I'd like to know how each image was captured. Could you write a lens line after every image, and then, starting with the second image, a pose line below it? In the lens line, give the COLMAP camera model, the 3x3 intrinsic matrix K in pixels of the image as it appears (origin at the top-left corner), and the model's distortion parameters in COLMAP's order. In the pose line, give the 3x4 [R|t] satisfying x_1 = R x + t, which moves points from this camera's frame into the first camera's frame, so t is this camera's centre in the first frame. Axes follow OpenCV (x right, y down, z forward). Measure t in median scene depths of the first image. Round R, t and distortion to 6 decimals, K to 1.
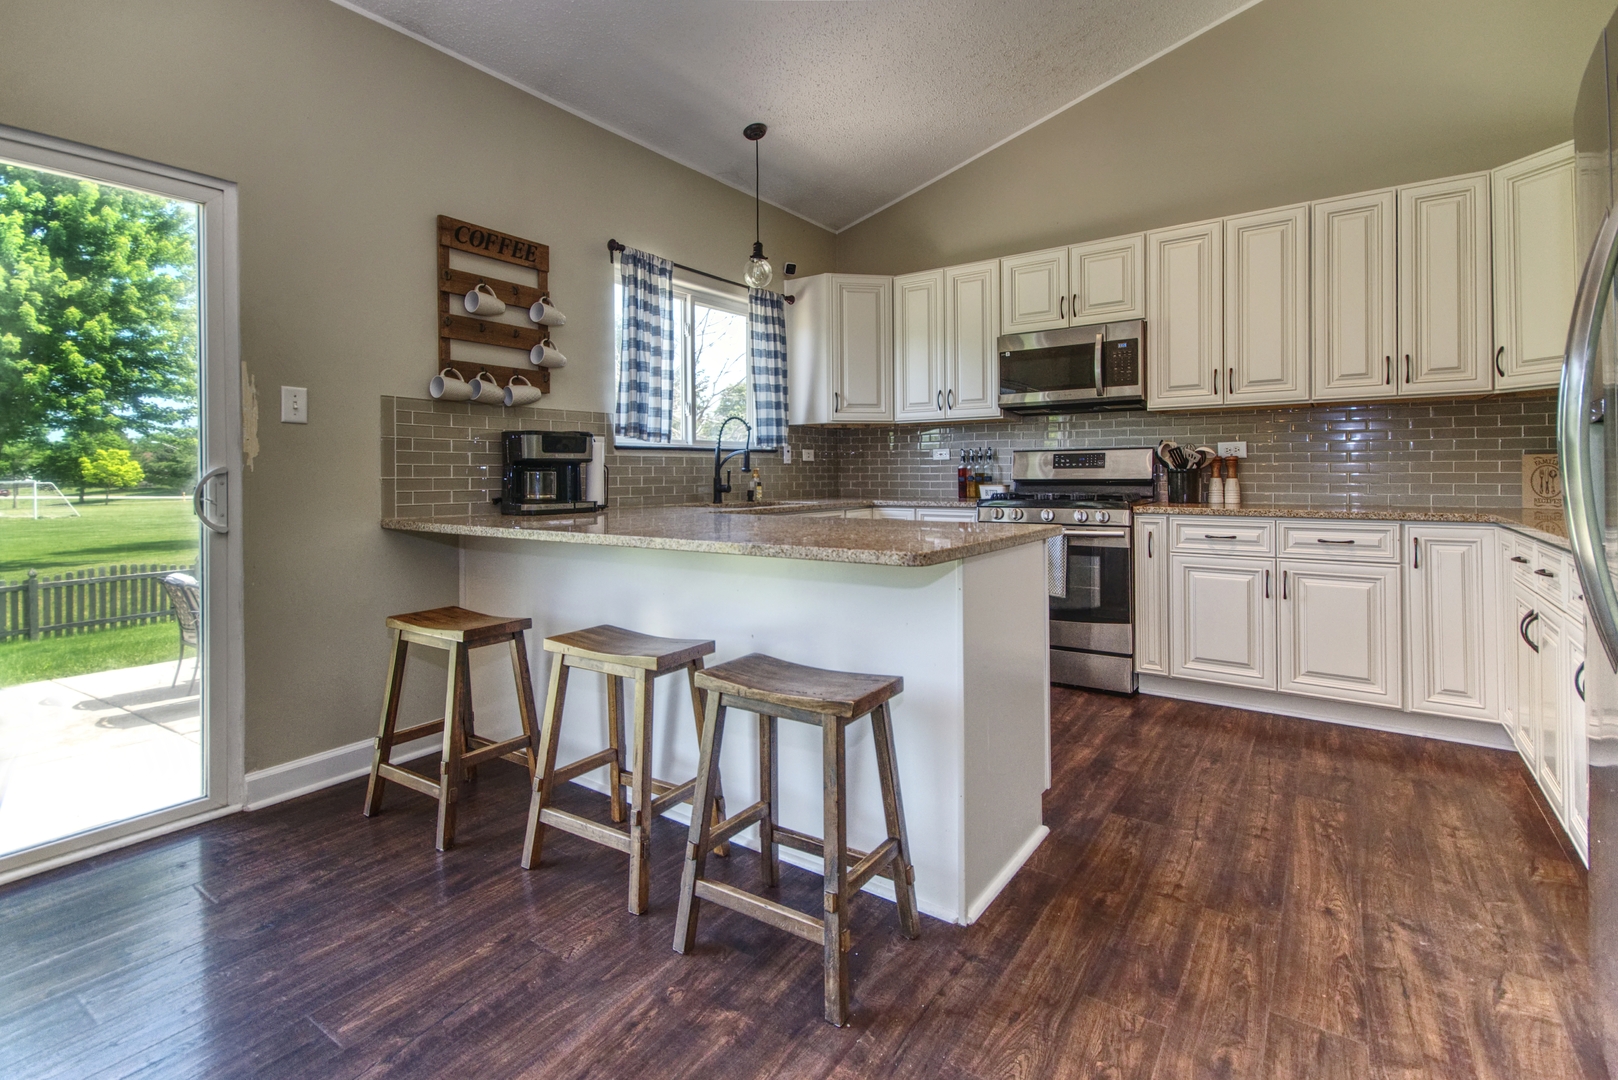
lens RADIAL K [[769.0, 0, 817.2], [0, 769.0, 509.6], [0, 0, 1]] dist [0.028664, 0.000234]
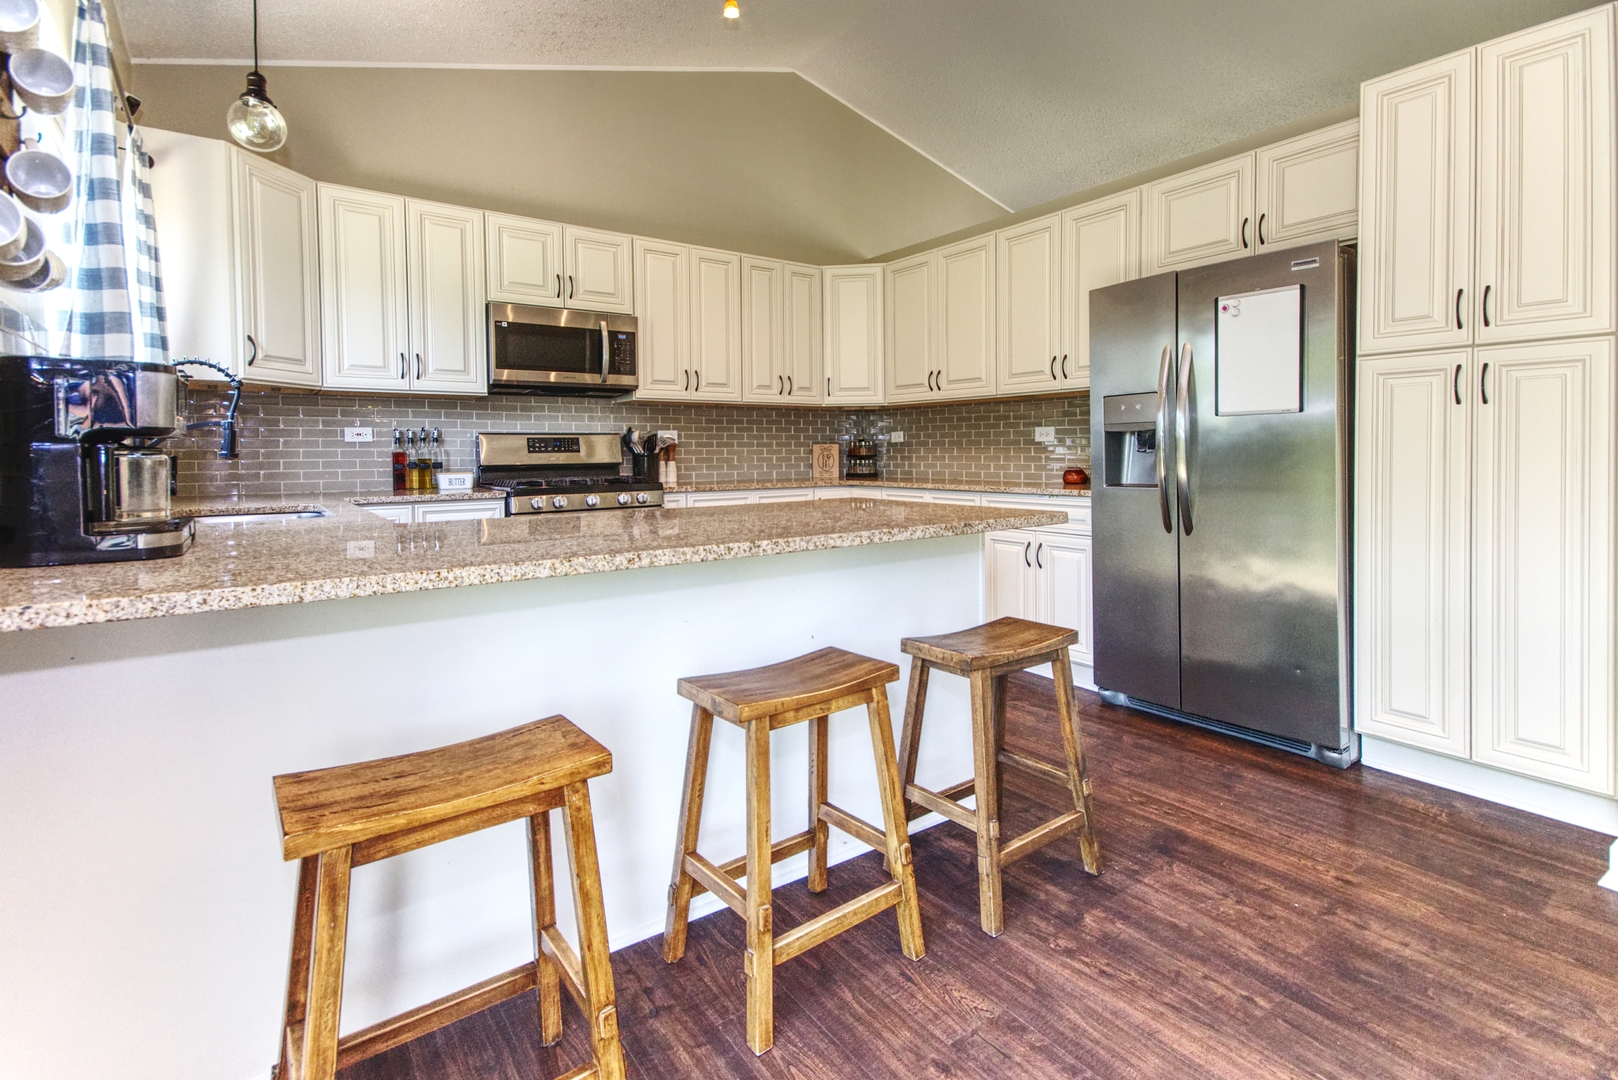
lens RADIAL K [[769.0, 0, 817.2], [0, 769.0, 509.6], [0, 0, 1]] dist [0.028664, 0.000234]
pose [[0.326630, -0.070099, 0.942549, -0.496784], [0.054822, 0.996972, 0.055149, -0.017942], [-0.943561, 0.033659, 0.329484, 0.375235]]
